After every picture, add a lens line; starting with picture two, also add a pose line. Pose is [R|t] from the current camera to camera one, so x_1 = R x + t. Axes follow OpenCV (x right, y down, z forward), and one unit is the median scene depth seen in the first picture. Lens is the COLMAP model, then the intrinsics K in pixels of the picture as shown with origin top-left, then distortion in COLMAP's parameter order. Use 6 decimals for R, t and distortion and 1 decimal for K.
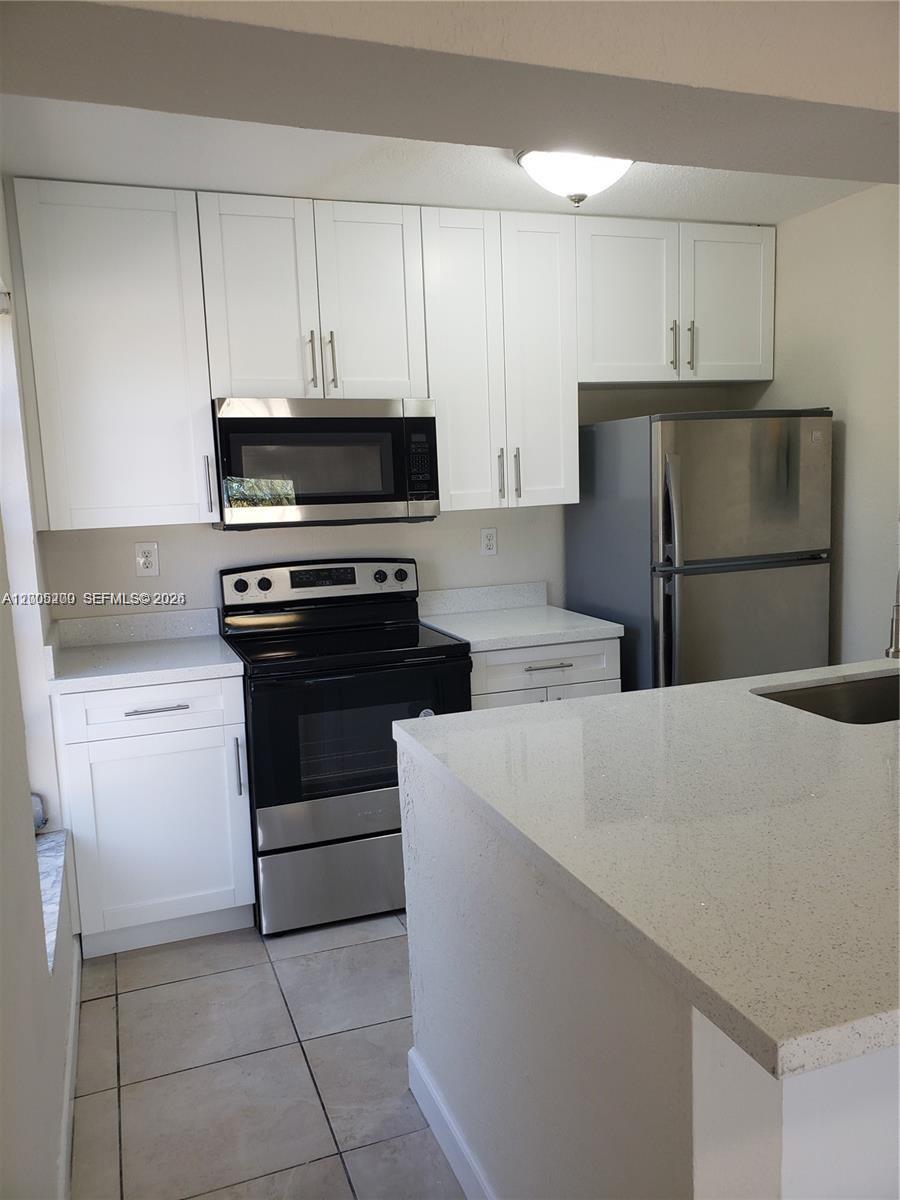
lens RADIAL K [[930.5, 0, 450.0], [0, 930.5, 600.0], [0, 0, 1]] dist [0.033376, -0.062816]
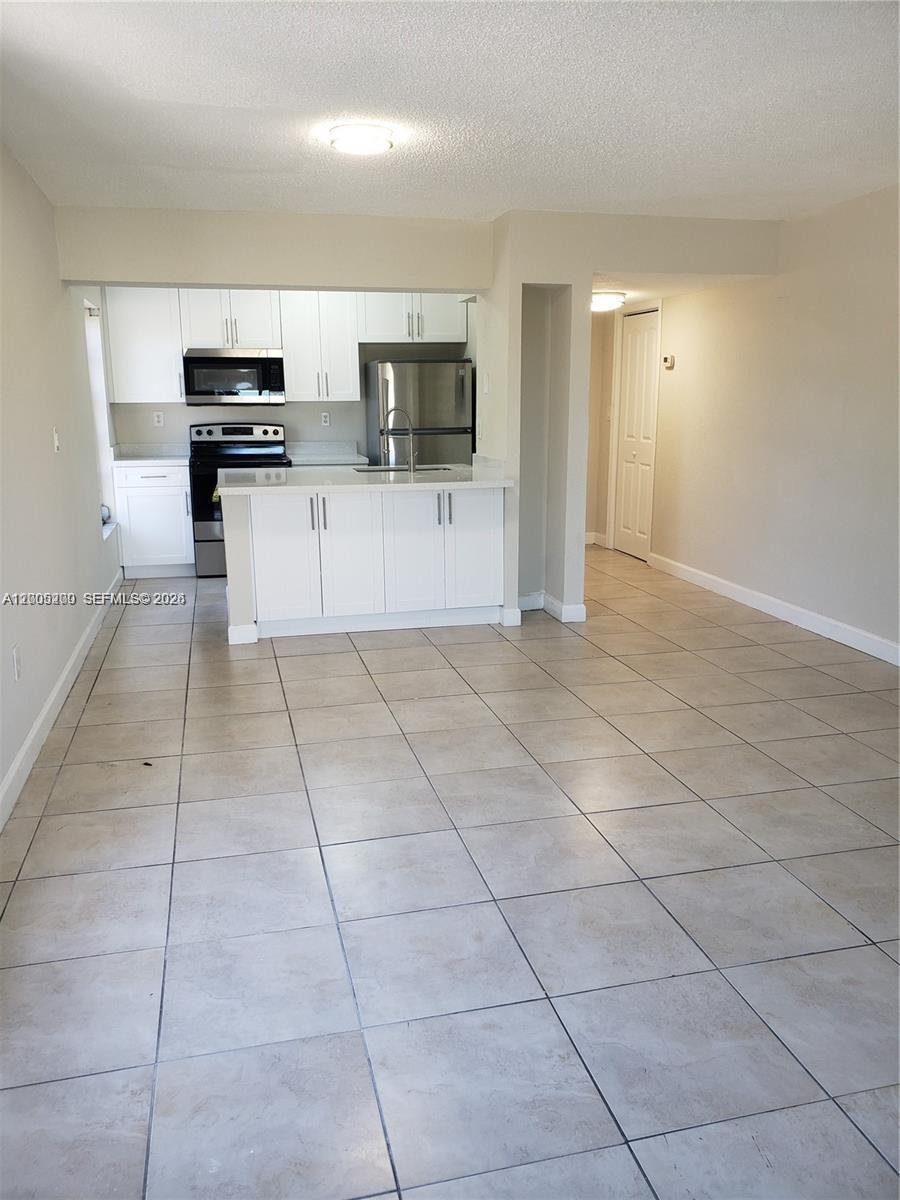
lens RADIAL K [[915.5, 0, 449.7], [0, 915.5, 594.3], [0, 0, 1]] dist [0.025212, 0.002743]
pose [[0.992407, 0.055311, -0.109862, 0.627637], [-0.045434, 0.994863, 0.090460, 0.142210], [0.114301, -0.084781, 0.989822, -1.127125]]
